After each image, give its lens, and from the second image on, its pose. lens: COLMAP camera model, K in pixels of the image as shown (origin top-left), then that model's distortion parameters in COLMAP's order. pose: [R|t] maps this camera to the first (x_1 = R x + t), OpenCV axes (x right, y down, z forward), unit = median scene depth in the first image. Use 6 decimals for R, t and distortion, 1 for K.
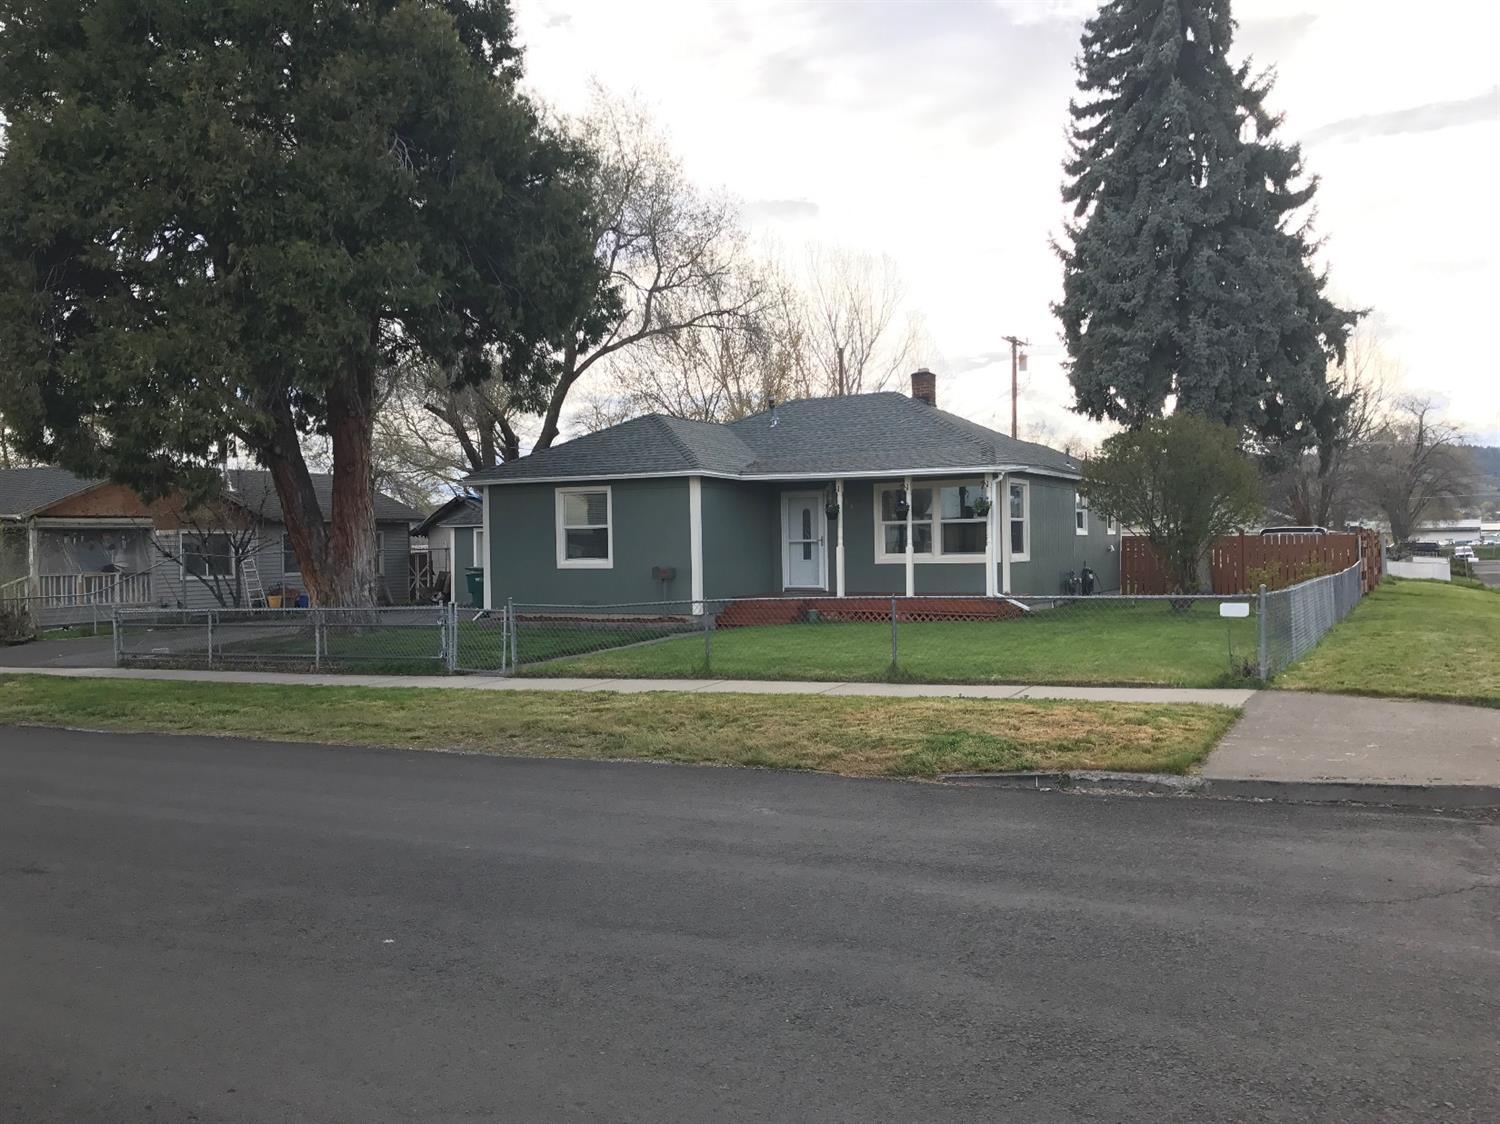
lens RADIAL K [[1221.1, 0, 750.0], [0, 1221.1, 562.0], [0, 0, 1]] dist [0.163413, -0.001051]
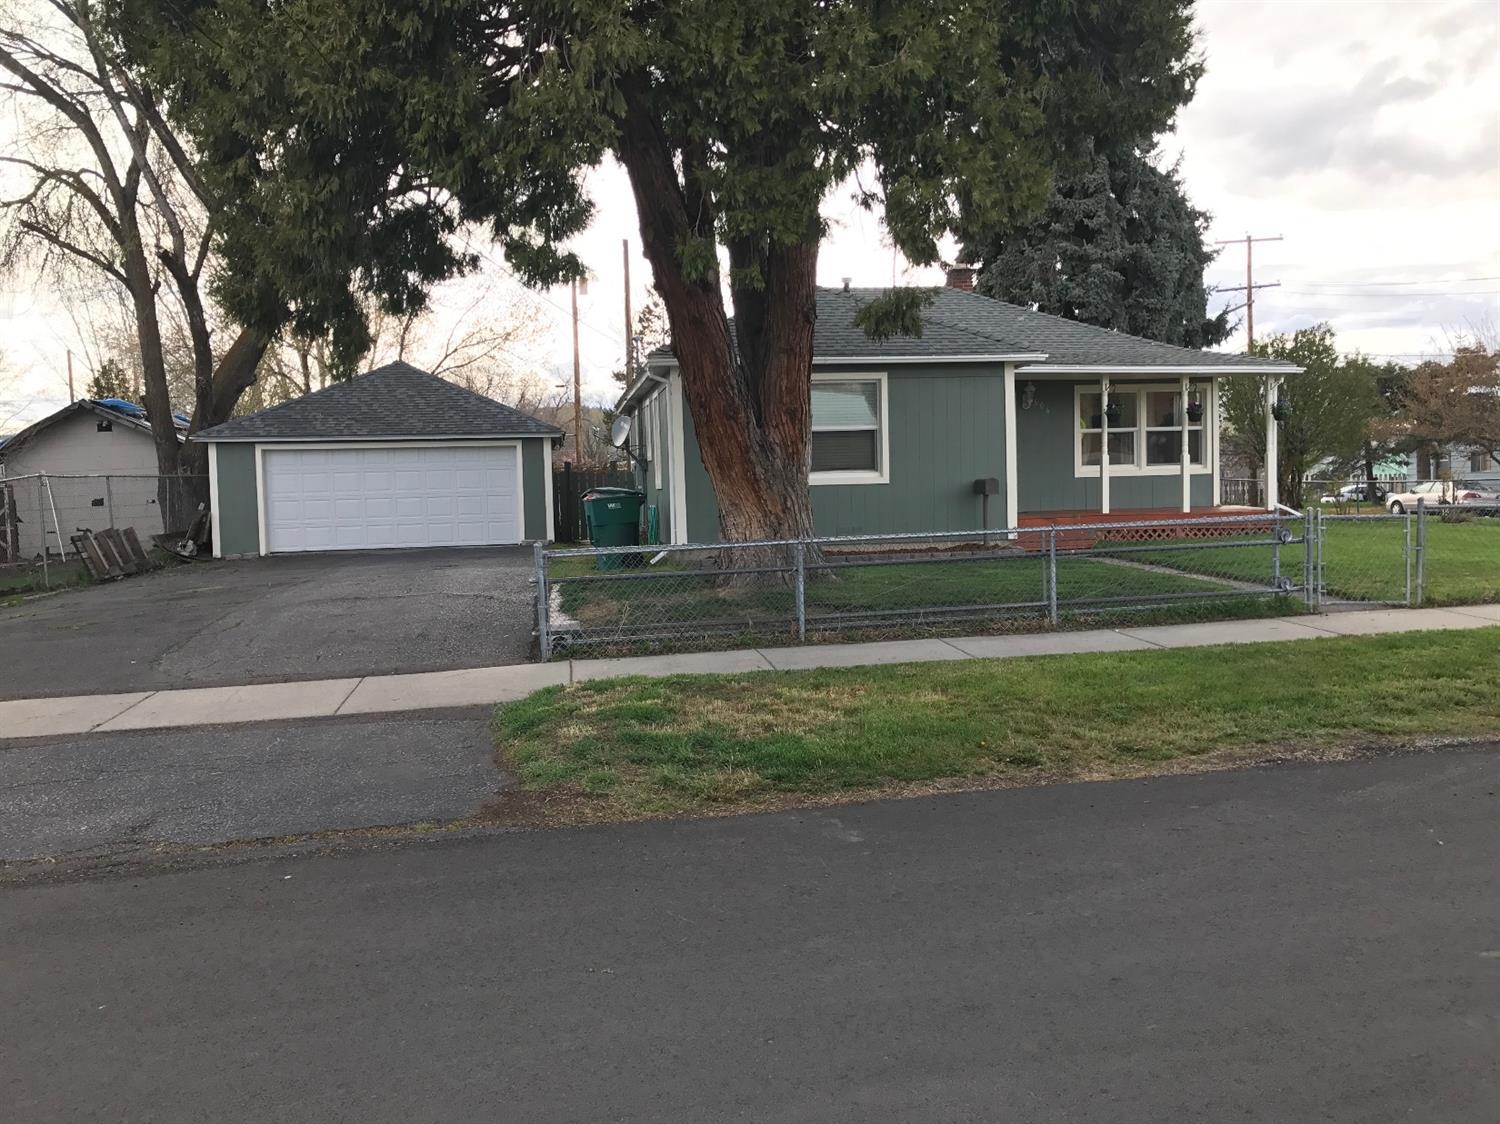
lens RADIAL K [[1239.7, 0, 750.0], [0, 1239.7, 562.0], [0, 0, 1]] dist [0.015371, -0.006680]
pose [[0.801306, -0.044861, 0.596570, -0.621570], [0.021433, 0.998697, 0.046312, 0.015984], [-0.597871, -0.024324, 0.801223, 0.431306]]
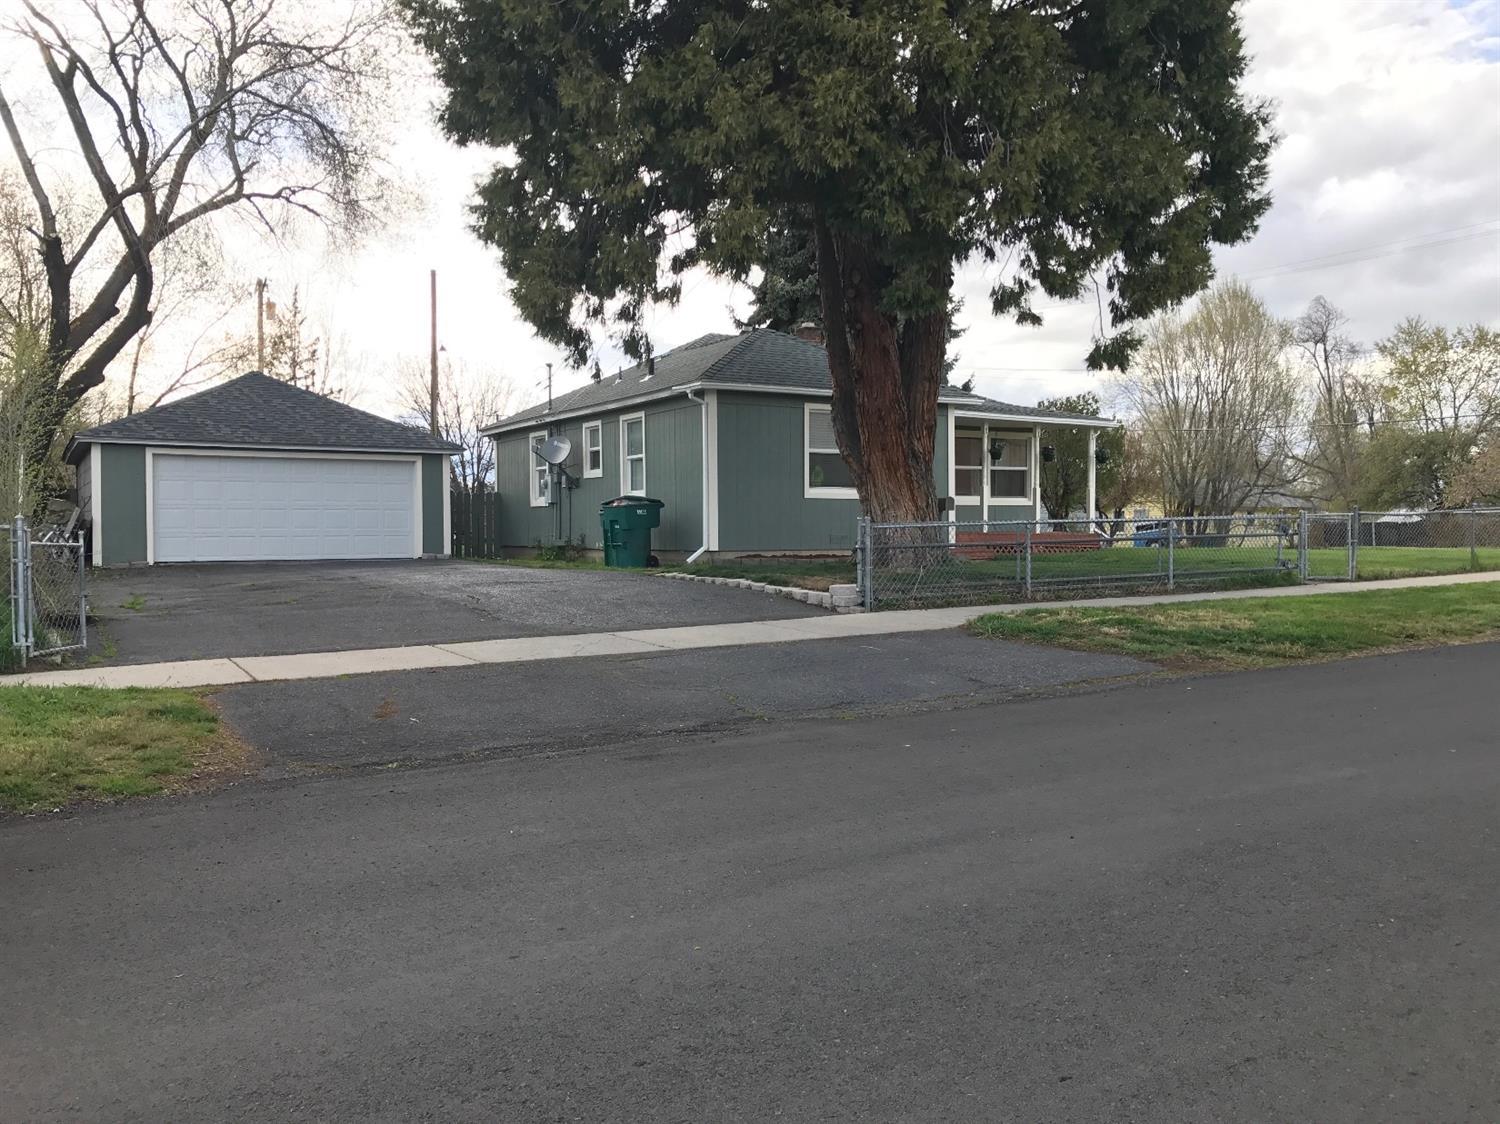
lens RADIAL K [[1239.7, 0, 750.0], [0, 1239.7, 562.0], [0, 0, 1]] dist [0.015371, -0.006680]
pose [[0.519073, -0.007522, 0.854697, -0.907558], [0.007145, 0.999965, 0.004461, 0.045256], [-0.854700, 0.003791, 0.519108, 0.591478]]
